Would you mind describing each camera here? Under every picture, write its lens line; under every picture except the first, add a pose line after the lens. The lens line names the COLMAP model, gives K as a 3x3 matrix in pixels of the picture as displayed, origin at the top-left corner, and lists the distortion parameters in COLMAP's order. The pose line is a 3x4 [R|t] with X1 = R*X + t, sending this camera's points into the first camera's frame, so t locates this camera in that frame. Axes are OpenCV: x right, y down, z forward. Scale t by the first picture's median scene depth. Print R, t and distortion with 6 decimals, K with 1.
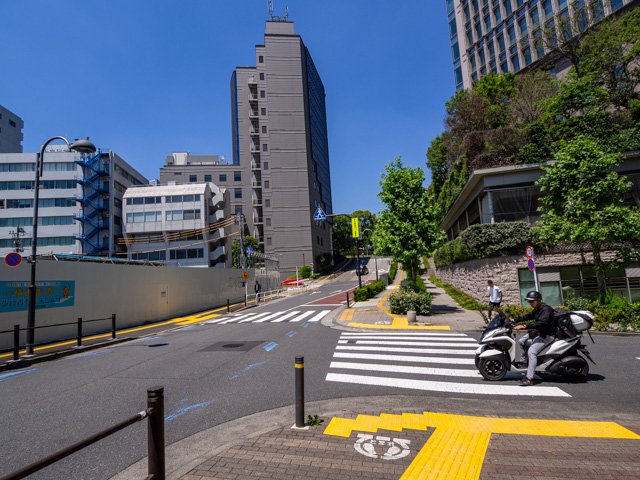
lens RADIAL K [[341.9, 0, 317.4], [0, 341.9, 236.3], [0, 0, 1]] dist [0.003478, -0.006002]
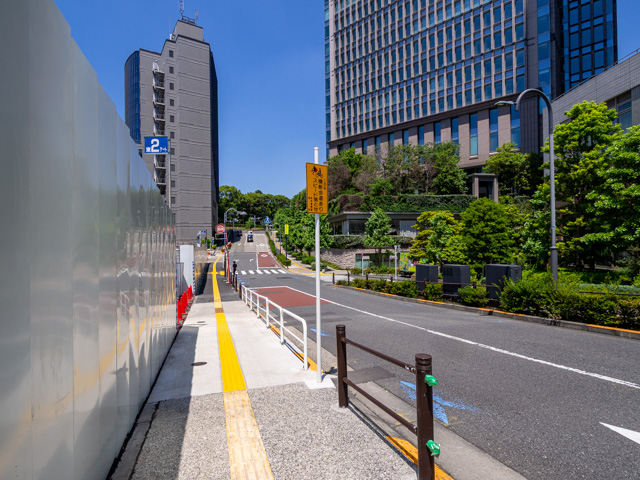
lens RADIAL K [[312.6, 0, 321.6], [0, 312.6, 236.9], [0, 0, 1]] dist [0.012837, 0.000977]
pose [[0.896748, 0.054954, 0.439116, -0.167691], [-0.093708, 0.993339, 0.067053, -0.040565], [-0.432507, -0.101279, 0.895924, -0.241231]]
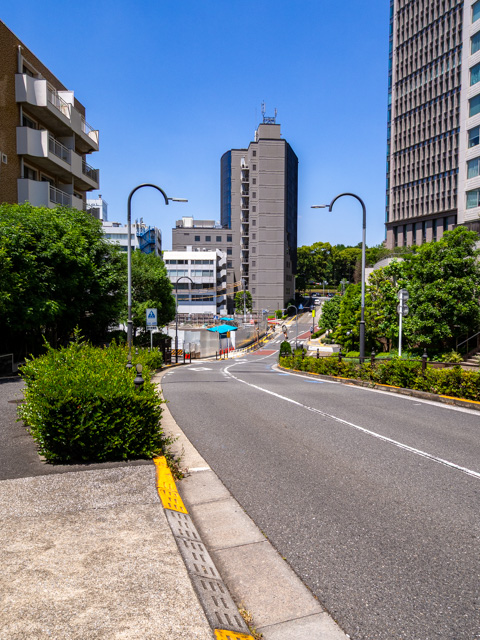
lens RADIAL K [[491.9, 0, 239.8], [0, 491.9, 317.5], [0, 0, 1]] dist [0.019516, -0.000160]
pose [[0.997604, 0.064067, -0.026109, -0.153082], [-0.058518, 0.982735, 0.175521, -0.263077], [0.036903, -0.173573, 0.984129, -1.195033]]
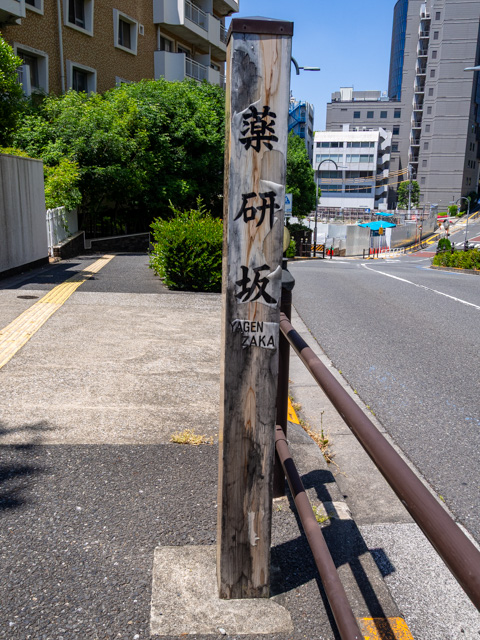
lens RADIAL K [[566.1, 0, 240.7], [0, 566.1, 316.3], [0, 0, 1]] dist [0.026976, -0.003974]
pose [[0.949893, 0.140382, -0.279279, -0.138473], [-0.031712, 0.932146, 0.360690, -0.262916], [0.310964, -0.333760, 0.889891, -1.220992]]
